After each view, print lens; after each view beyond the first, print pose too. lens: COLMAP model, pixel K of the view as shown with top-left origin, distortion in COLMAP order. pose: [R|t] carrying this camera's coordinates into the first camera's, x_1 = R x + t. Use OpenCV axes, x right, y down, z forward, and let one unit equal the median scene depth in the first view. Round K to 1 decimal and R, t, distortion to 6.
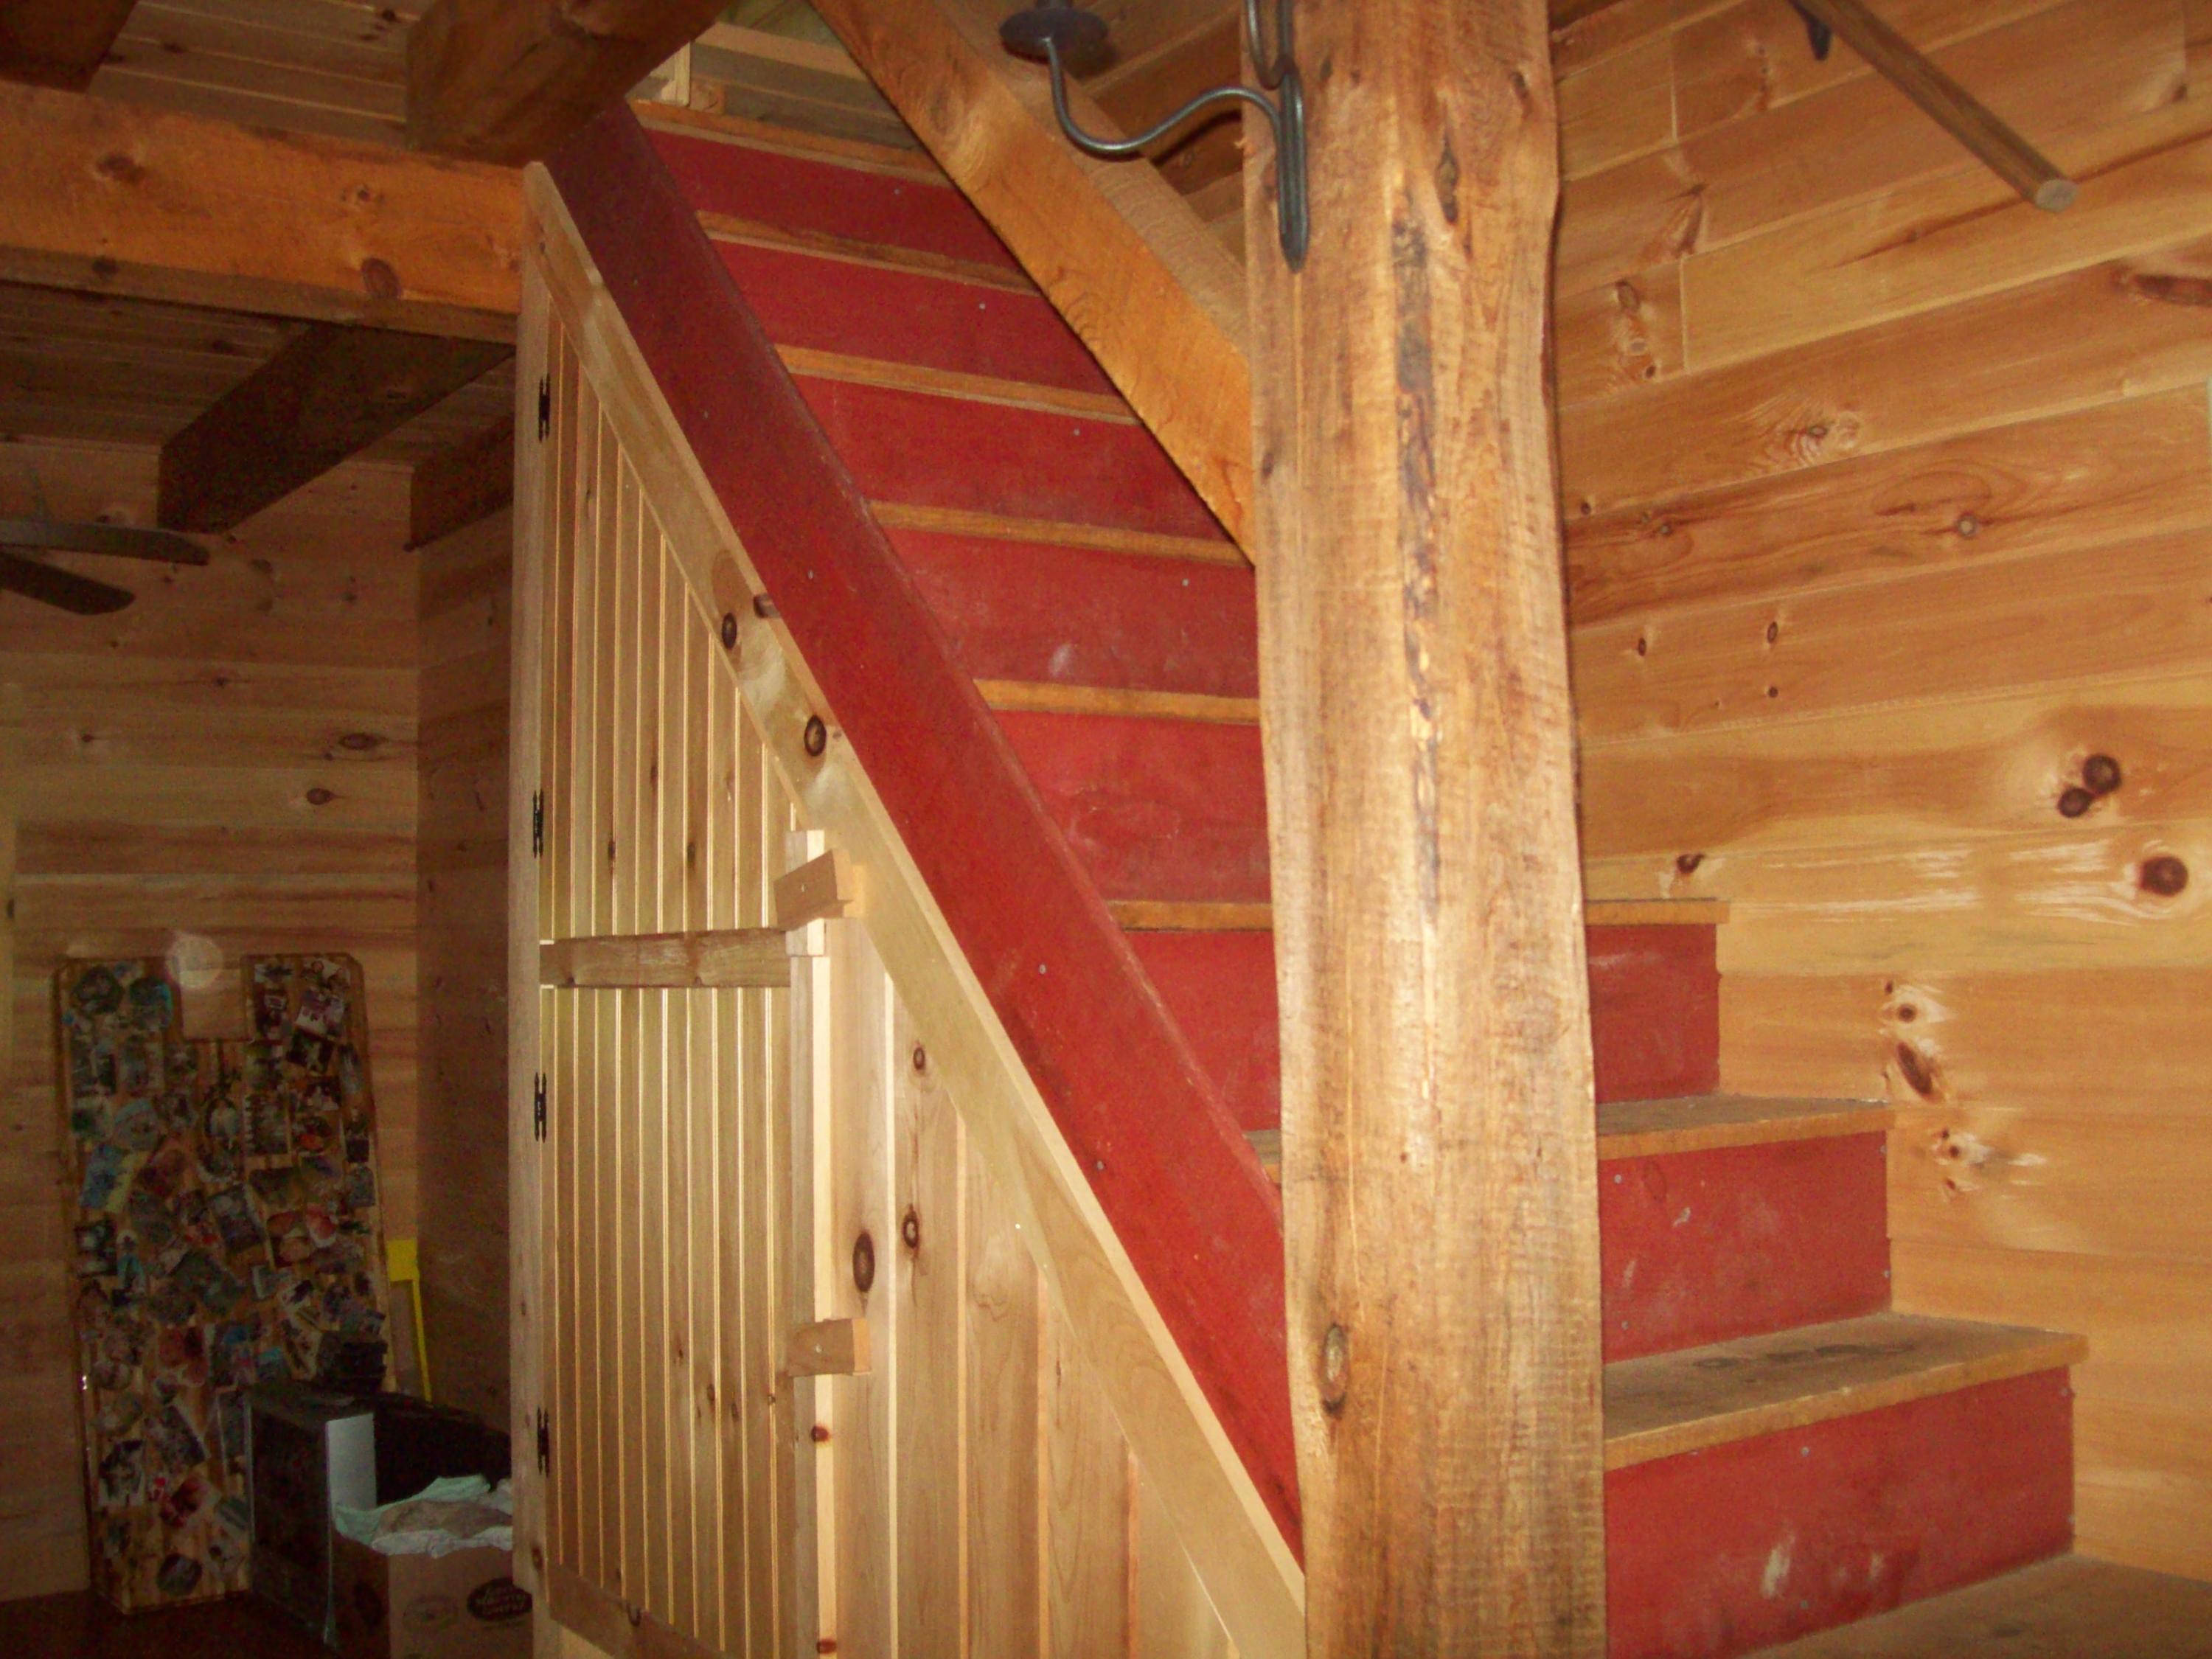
lens RADIAL K [[2341.2, 0, 1106.0], [0, 2341.2, 829.5], [0, 0, 1]] dist [-0.181042, 0.151224]
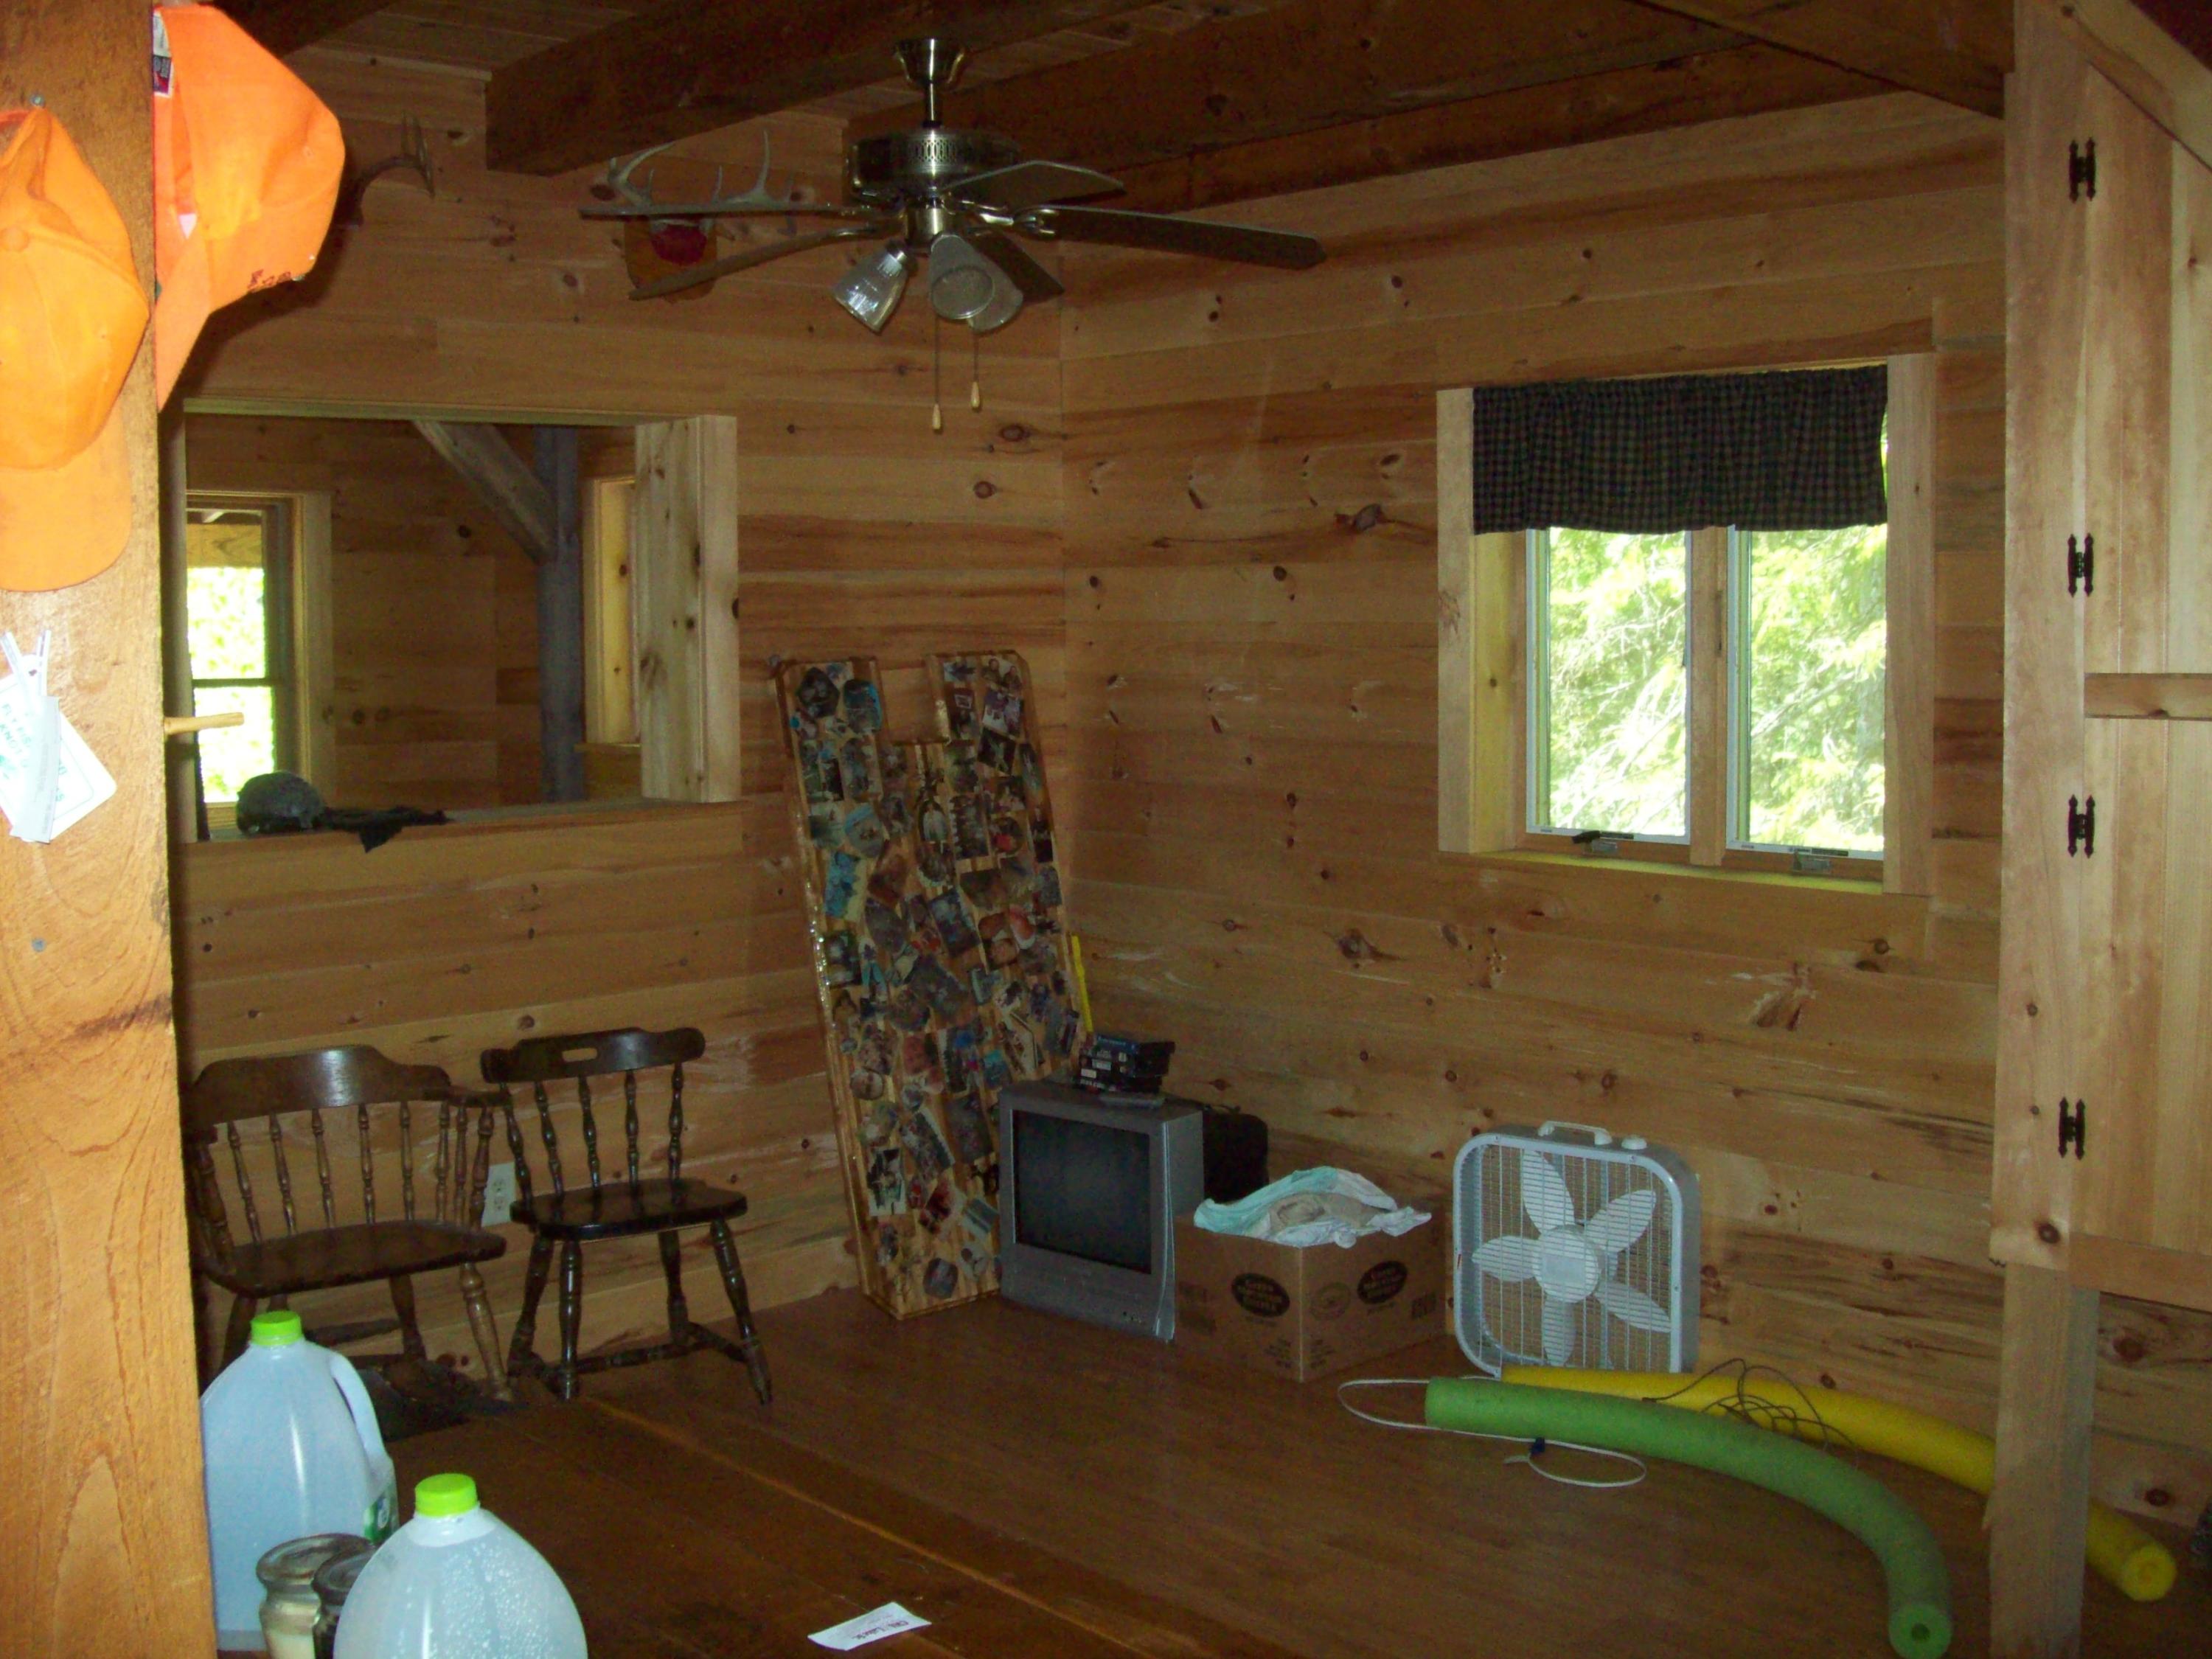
lens RADIAL K [[2341.2, 0, 1106.0], [0, 2341.2, 829.5], [0, 0, 1]] dist [-0.181042, 0.151224]
pose [[0.991427, -0.008865, 0.130364, -0.450549], [-0.009928, 0.989701, 0.142806, -0.014309], [-0.130288, -0.142876, 0.981128, 0.004501]]
